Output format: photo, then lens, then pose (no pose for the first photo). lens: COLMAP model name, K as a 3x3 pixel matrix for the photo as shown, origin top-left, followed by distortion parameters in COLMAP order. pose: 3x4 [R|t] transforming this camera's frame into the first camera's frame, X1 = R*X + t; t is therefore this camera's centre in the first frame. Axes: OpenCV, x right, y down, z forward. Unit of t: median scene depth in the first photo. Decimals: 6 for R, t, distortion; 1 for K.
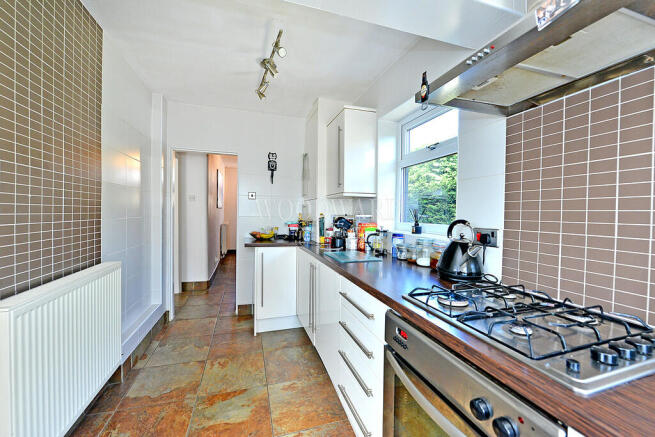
lens RADIAL K [[262.6, 0, 329.2], [0, 262.6, 216.1], [0, 0, 1]] dist [-0.002621, -0.000301]
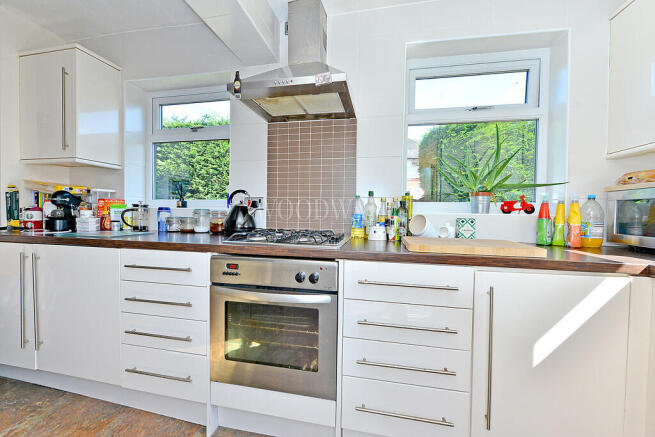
lens RADIAL K [[262.6, 0, 329.2], [0, 262.6, 216.1], [0, 0, 1]] dist [-0.002621, -0.000301]
pose [[0.484981, -0.017607, 0.874347, -0.311542], [0.005389, 0.999838, 0.017145, 0.087876], [-0.874508, -0.003603, 0.484997, -0.028807]]
